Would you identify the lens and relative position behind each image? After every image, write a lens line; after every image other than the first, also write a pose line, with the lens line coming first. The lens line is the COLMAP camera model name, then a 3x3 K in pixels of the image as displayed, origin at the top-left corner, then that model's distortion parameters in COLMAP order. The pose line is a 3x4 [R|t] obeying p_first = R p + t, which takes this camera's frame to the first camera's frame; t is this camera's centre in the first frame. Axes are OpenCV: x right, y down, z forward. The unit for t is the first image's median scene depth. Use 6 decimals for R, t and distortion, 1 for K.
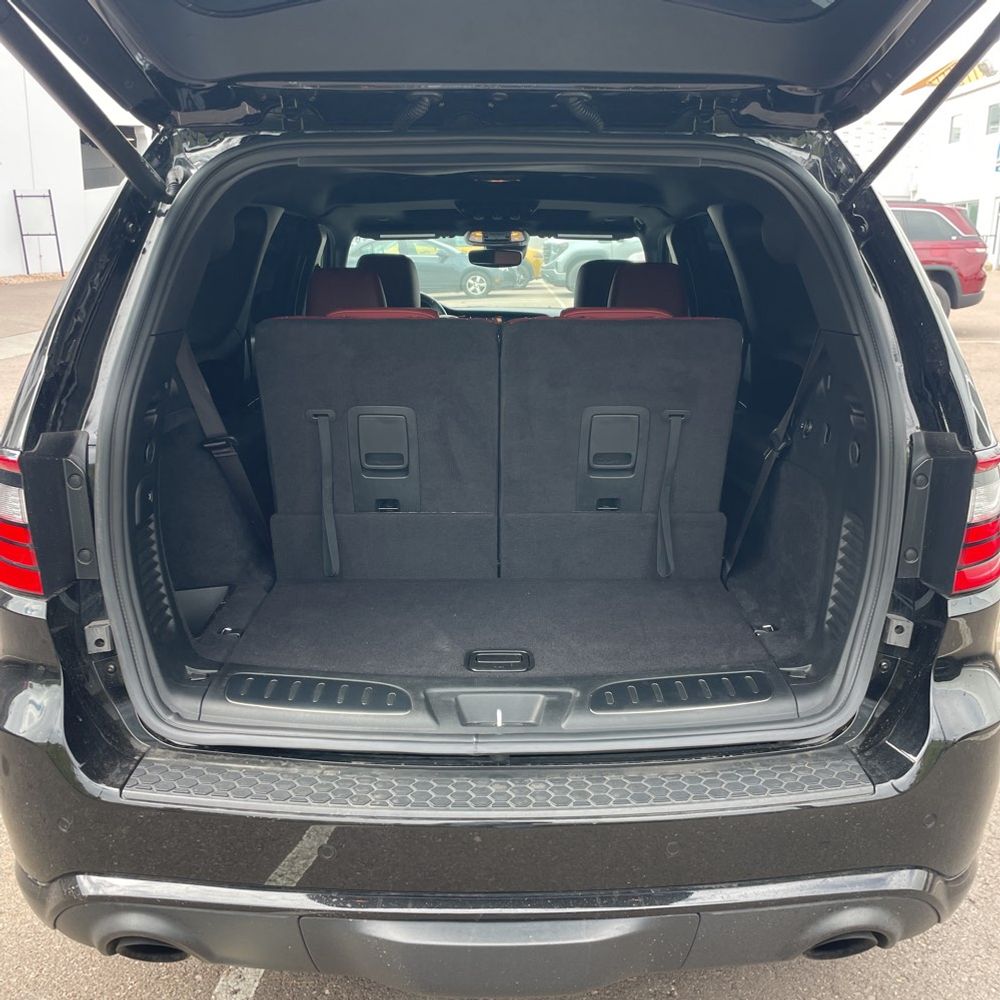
lens RADIAL K [[1022.8, 0, 517.5], [0, 1022.8, 524.0], [0, 0, 1]] dist [0.007455, -0.011573]
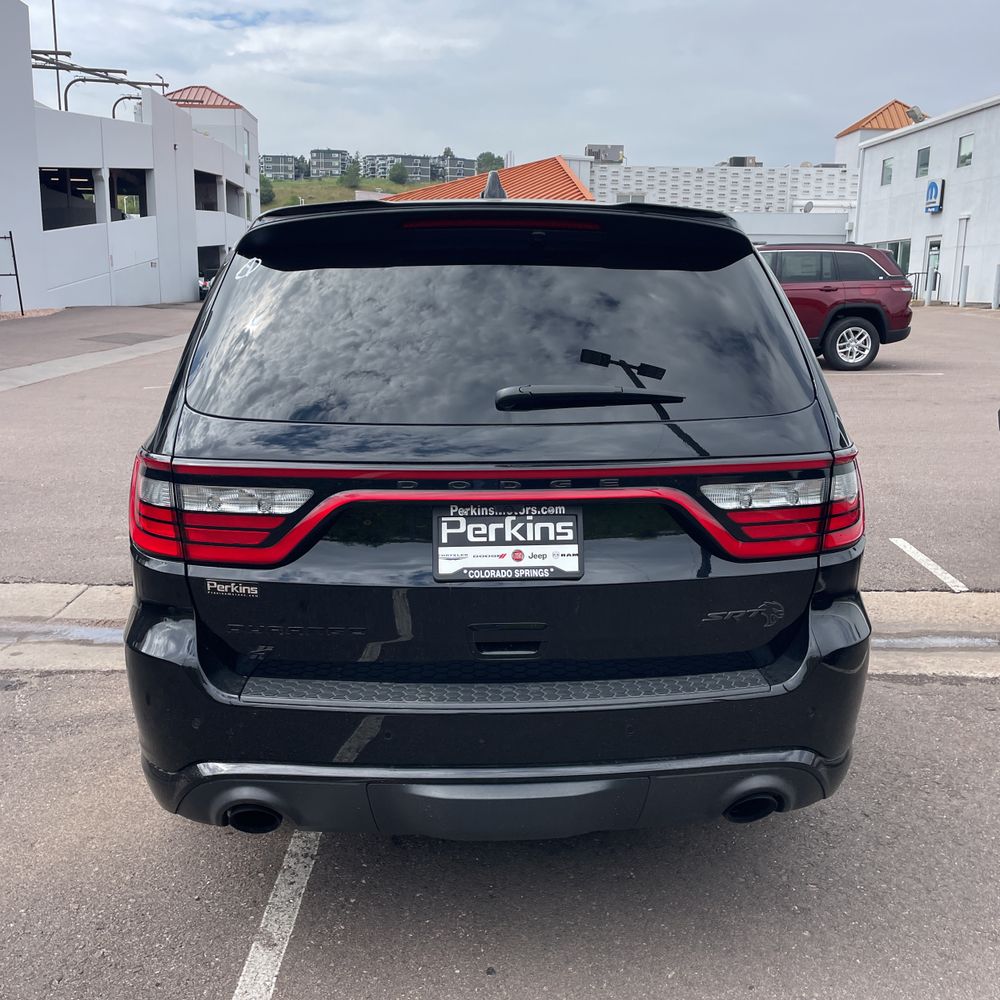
lens RADIAL K [[984.5, 0, 501.8], [0, 984.5, 535.8], [0, 0, 1]] dist [0.066913, -0.082798]
pose [[0.999537, -0.011346, 0.028241, -0.054853], [0.011846, 0.999775, -0.017584, 0.059940], [-0.028035, 0.017910, 0.999446, -0.328708]]
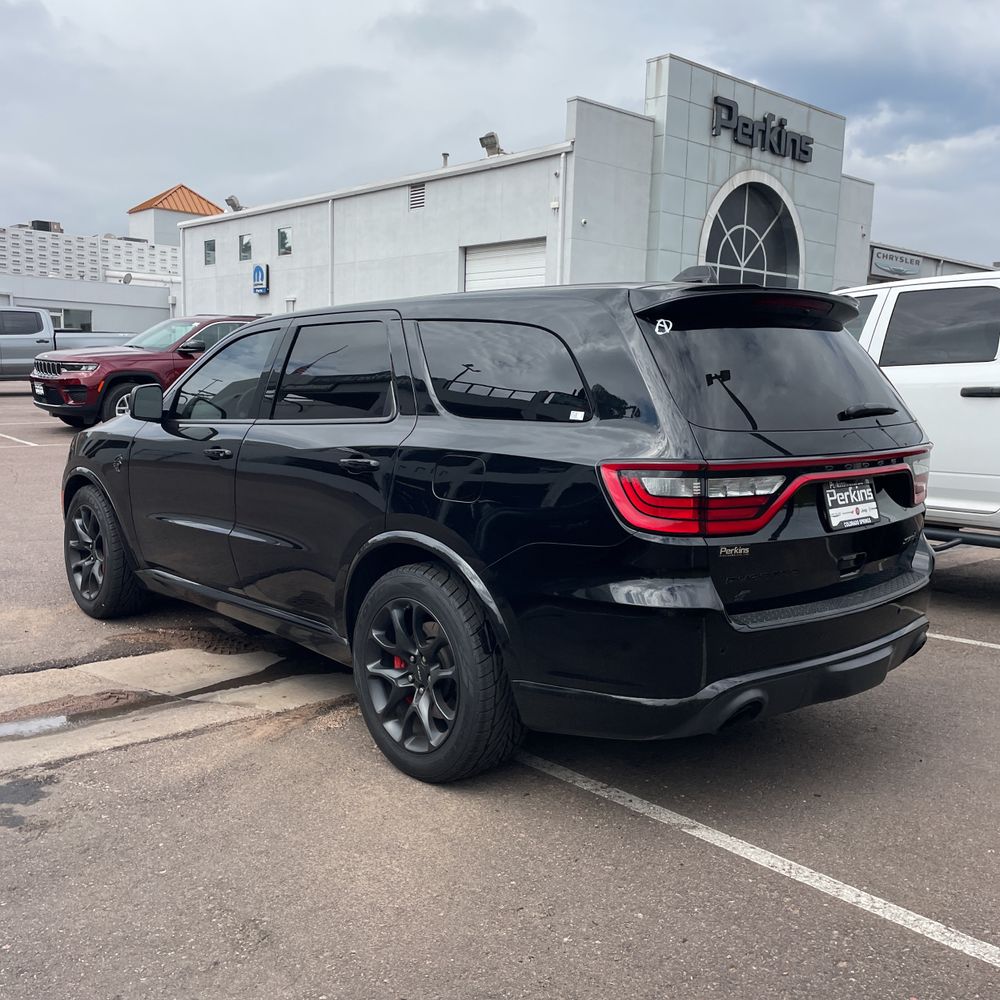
lens RADIAL K [[984.5, 0, 501.8], [0, 984.5, 535.8], [0, 0, 1]] dist [0.066913, -0.082798]
pose [[0.762313, -0.097780, 0.639780, -1.738614], [0.151404, 0.988035, -0.029396, 0.062590], [-0.629251, 0.119275, 0.767996, -0.172817]]
